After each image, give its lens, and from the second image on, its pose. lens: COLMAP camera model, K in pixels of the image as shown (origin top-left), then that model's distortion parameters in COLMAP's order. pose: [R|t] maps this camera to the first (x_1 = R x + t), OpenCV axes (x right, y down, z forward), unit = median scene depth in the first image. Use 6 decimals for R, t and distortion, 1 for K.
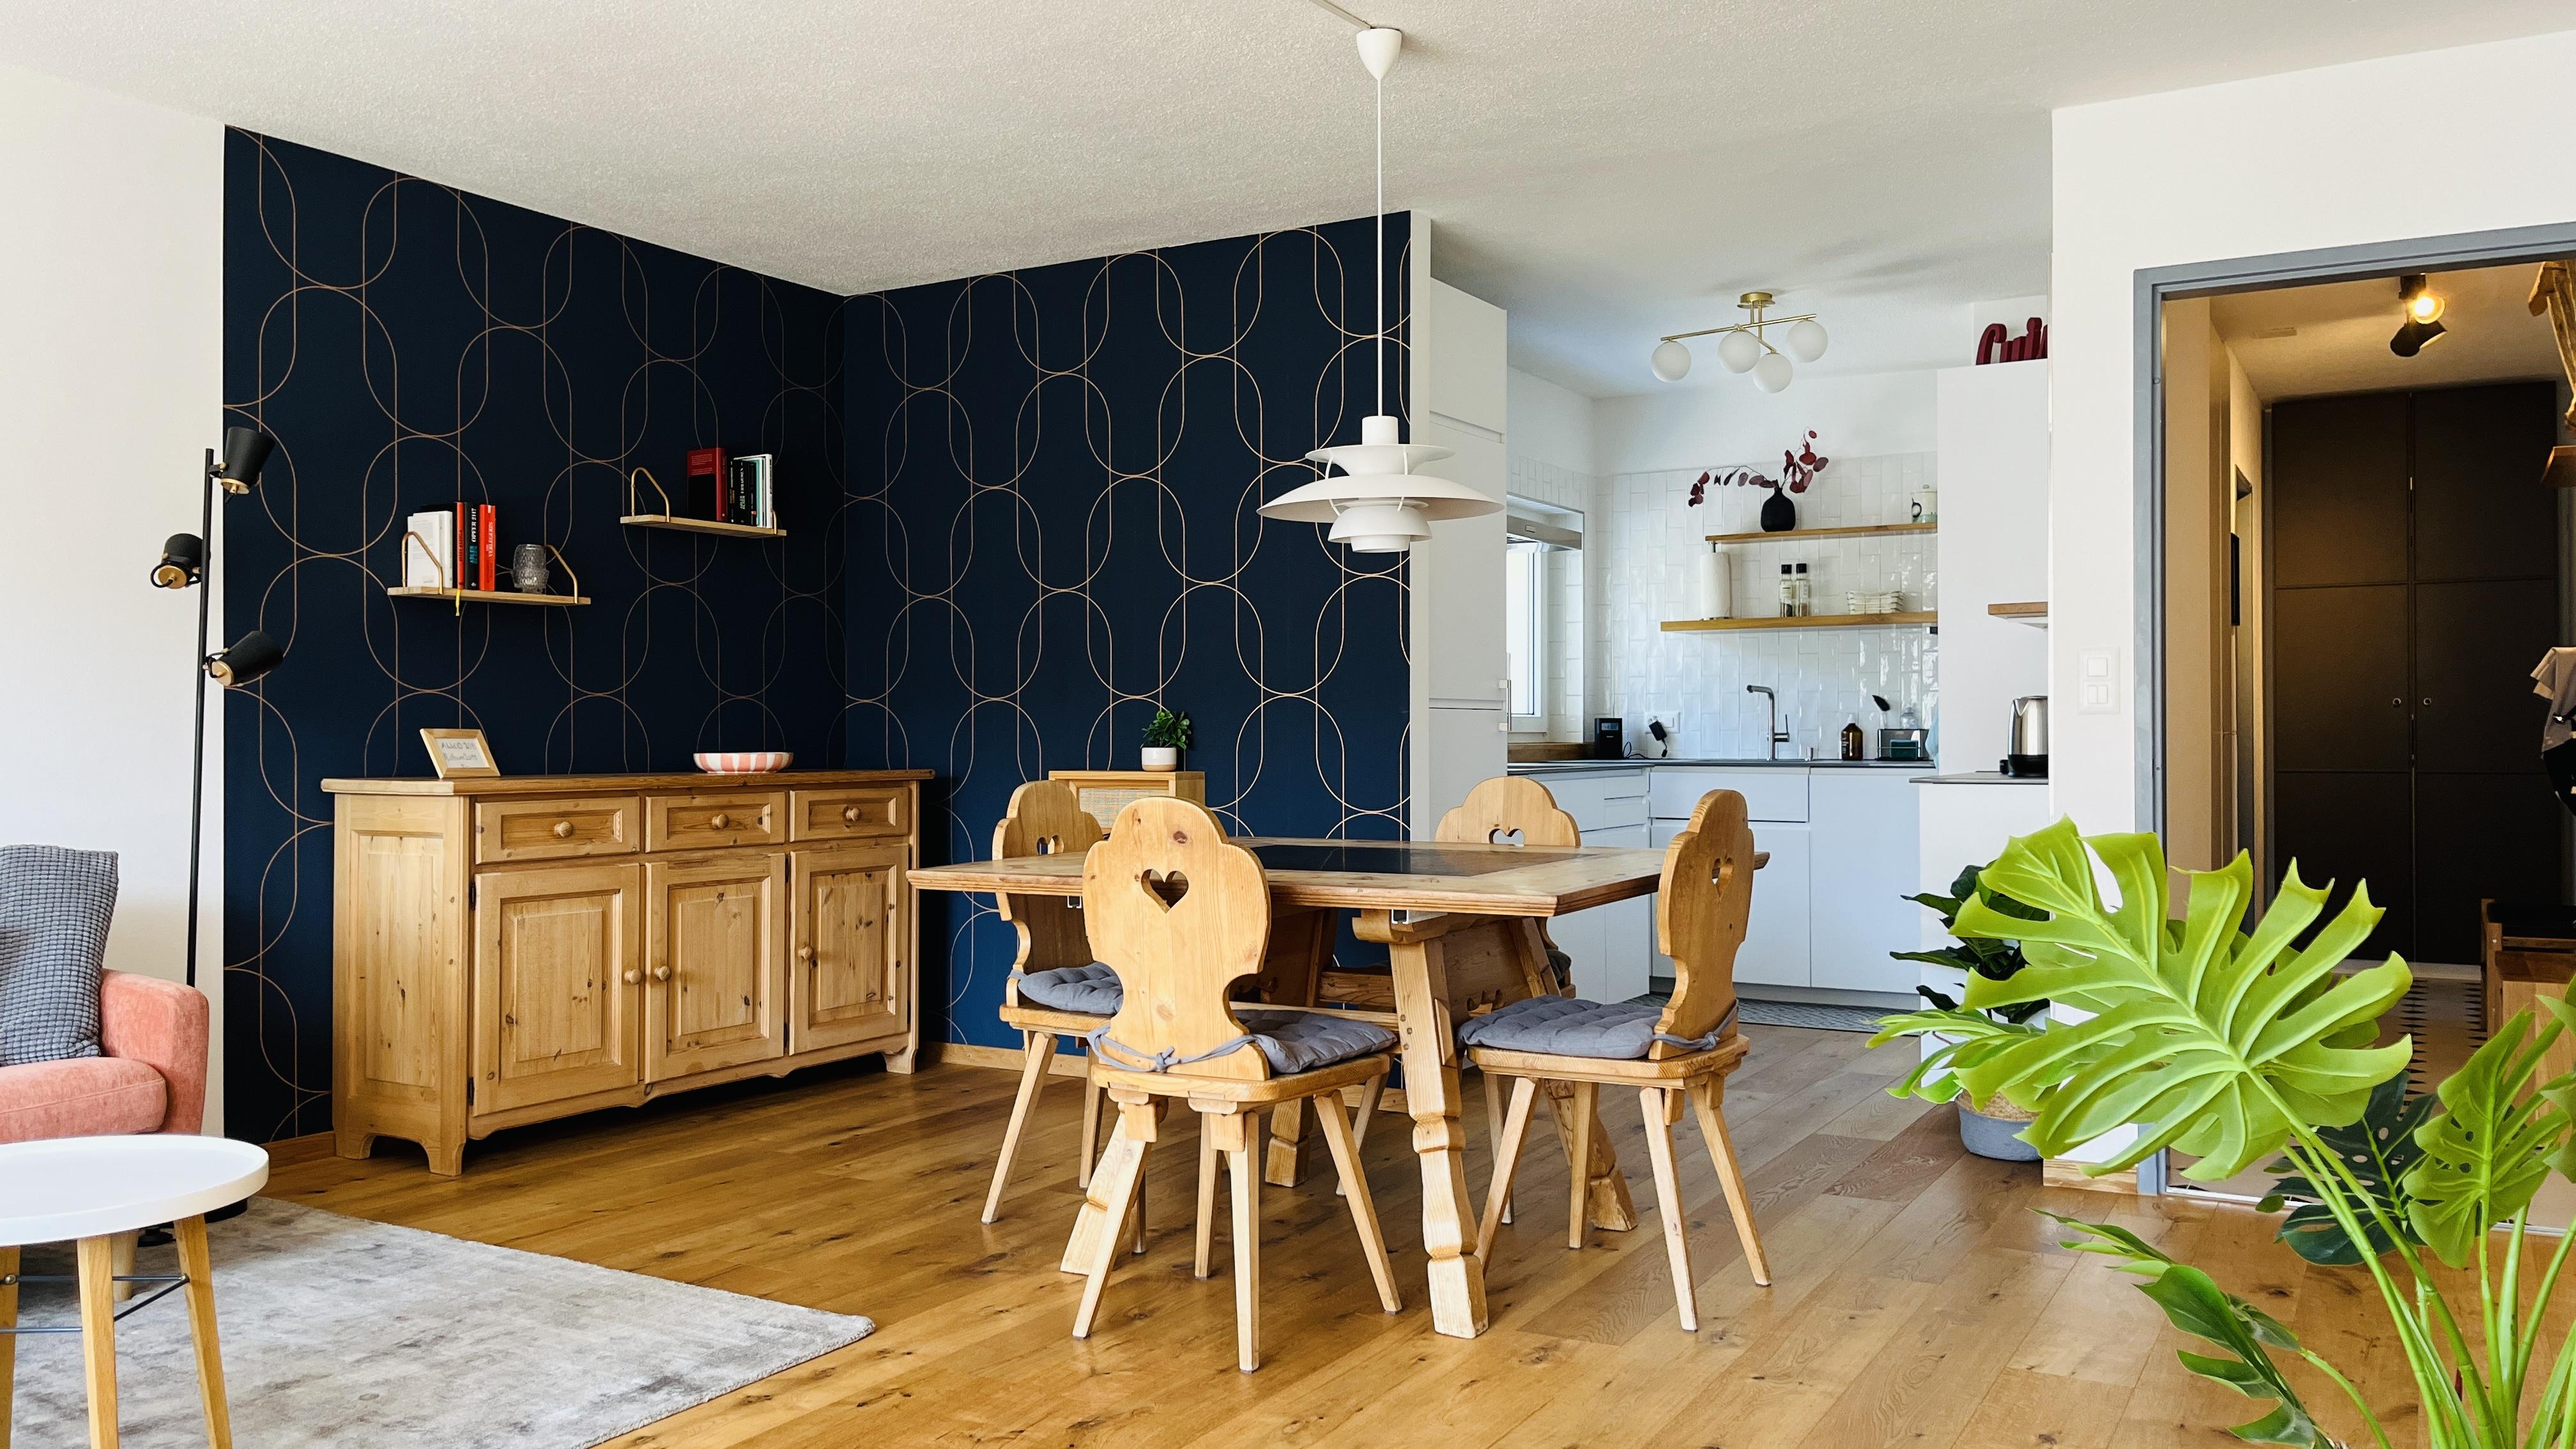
lens RADIAL K [[1930.4, 0, 1265.9], [0, 1930.4, 729.7], [0, 0, 1]] dist [0.006234, -0.026456]
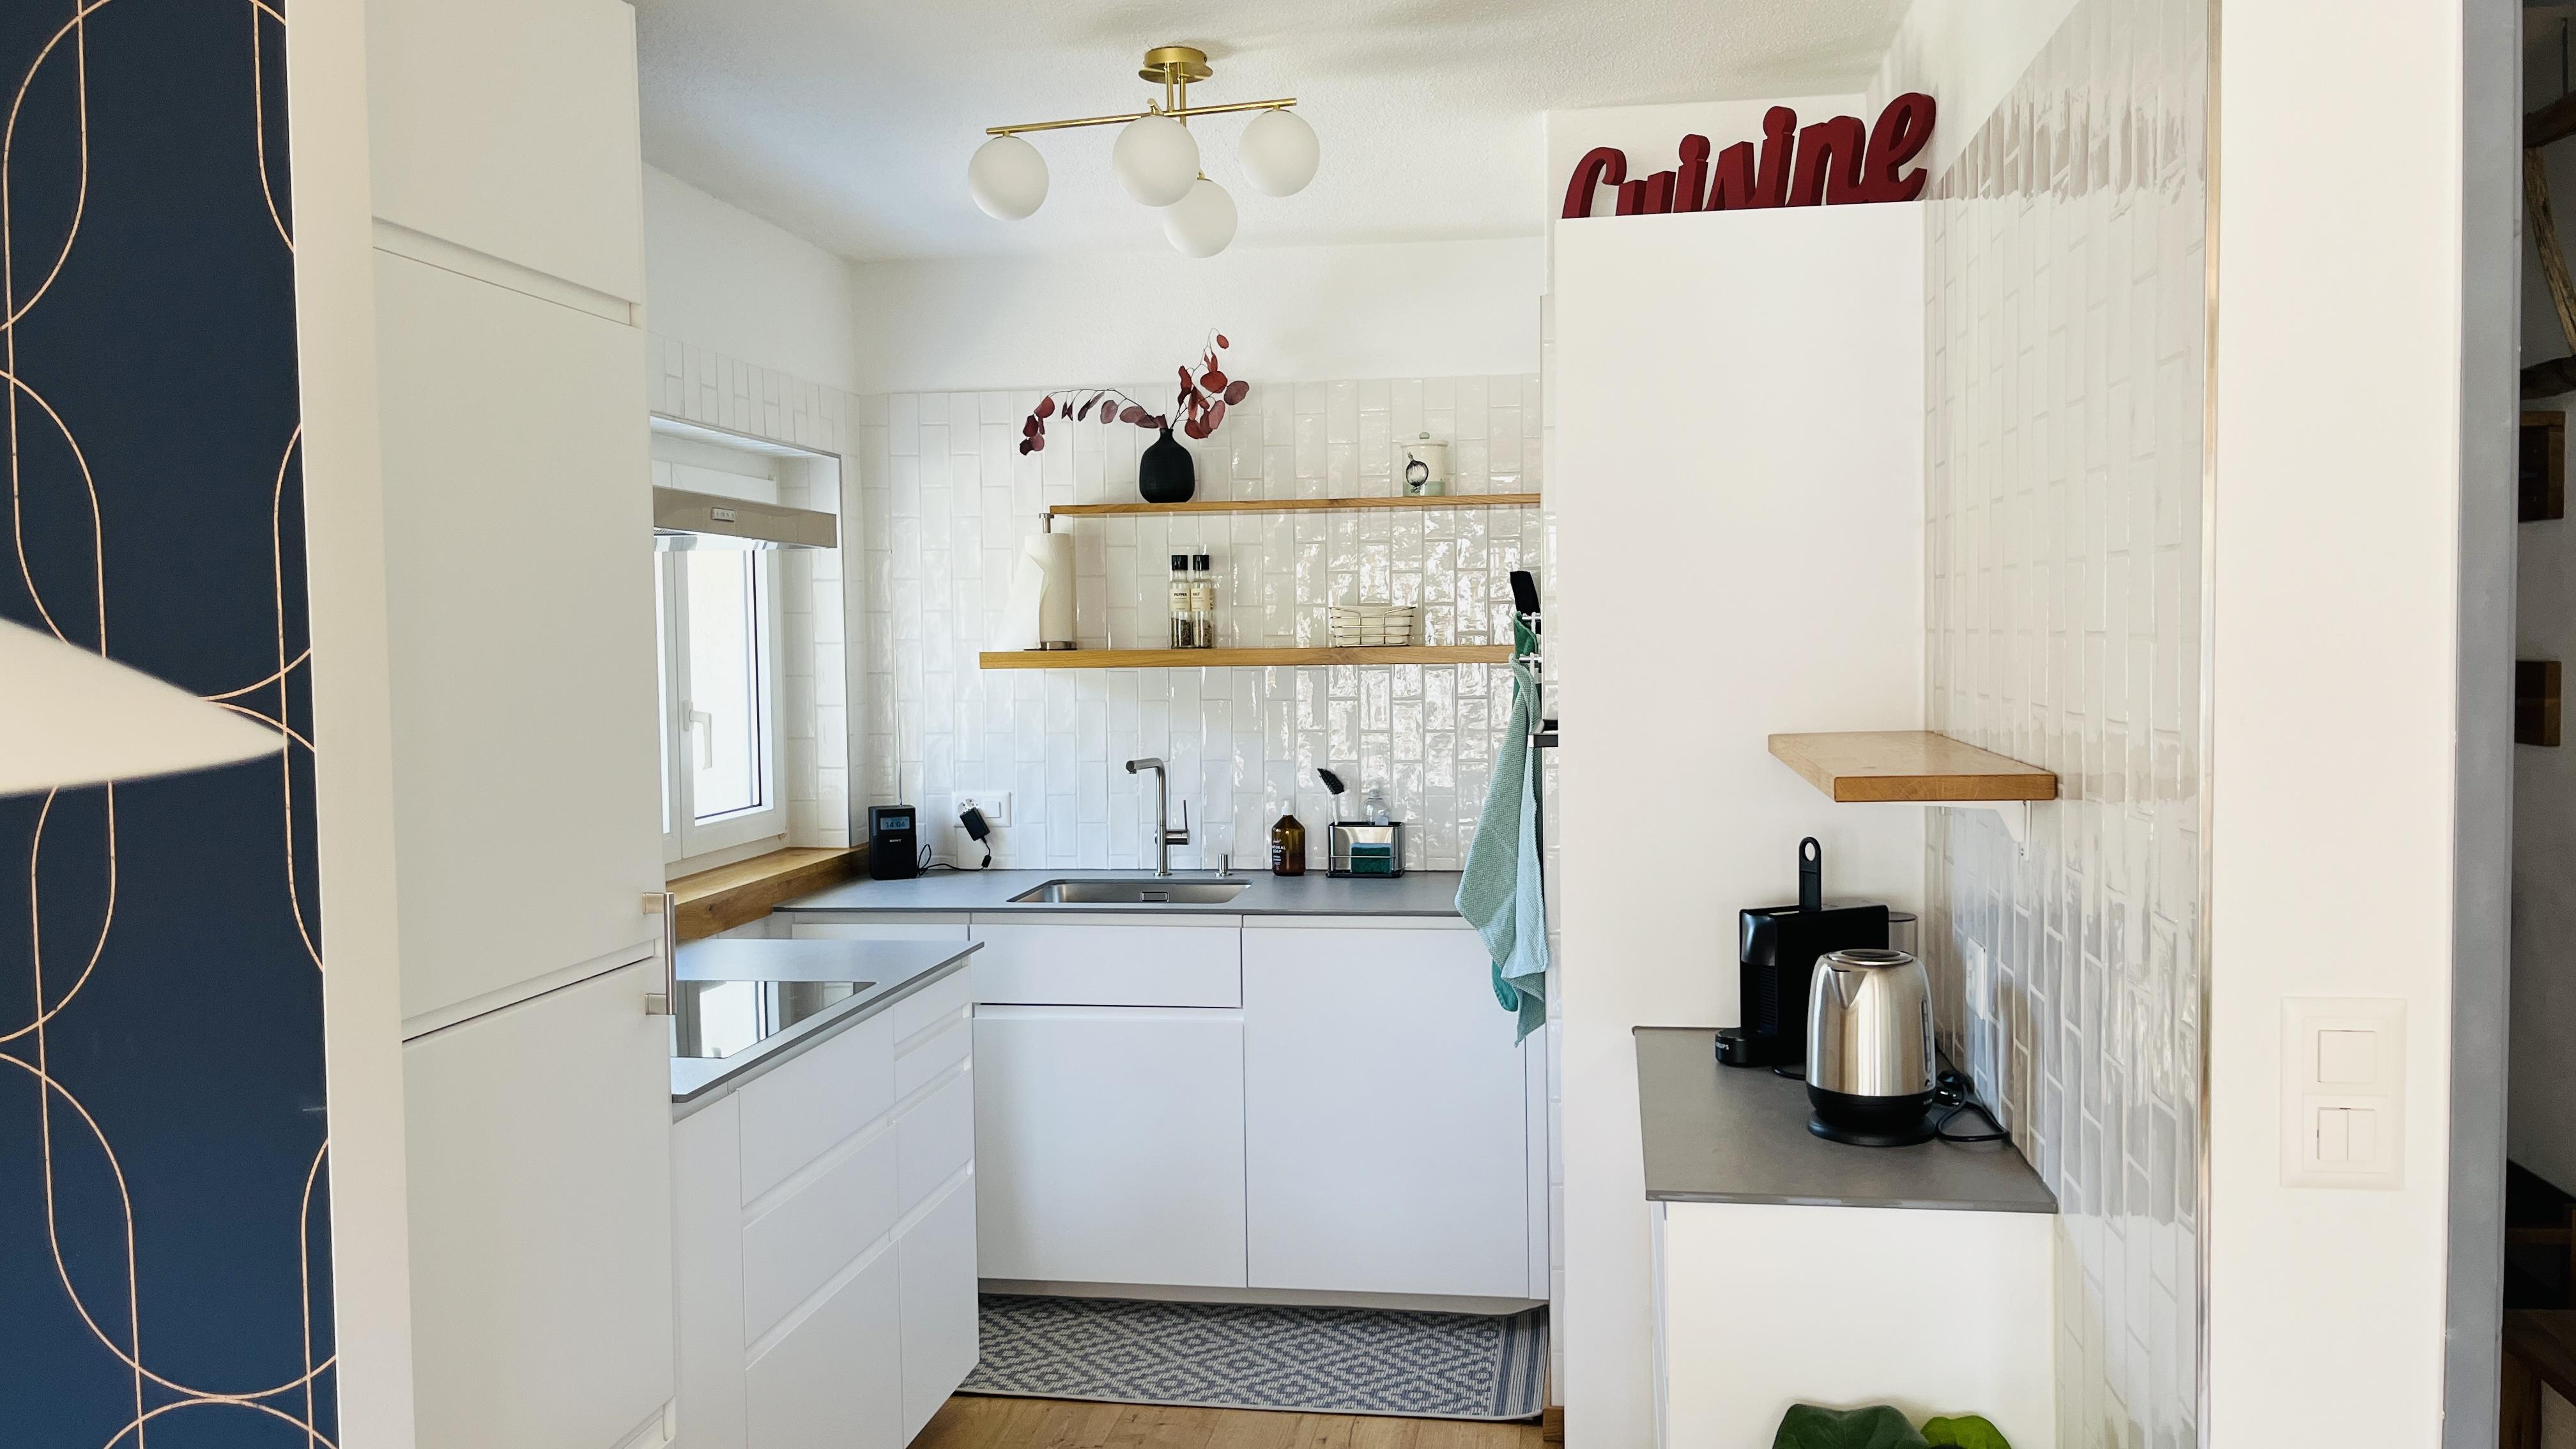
lens RADIAL K [[1930.4, 0, 1287.9], [0, 1930.4, 752.8], [0, 0, 1]] dist [0.006234, -0.026456]
pose [[0.926803, -0.032218, 0.374164, 0.071239], [0.010553, 0.998154, 0.059809, -0.059816], [-0.375401, -0.051483, 0.925432, 0.421767]]
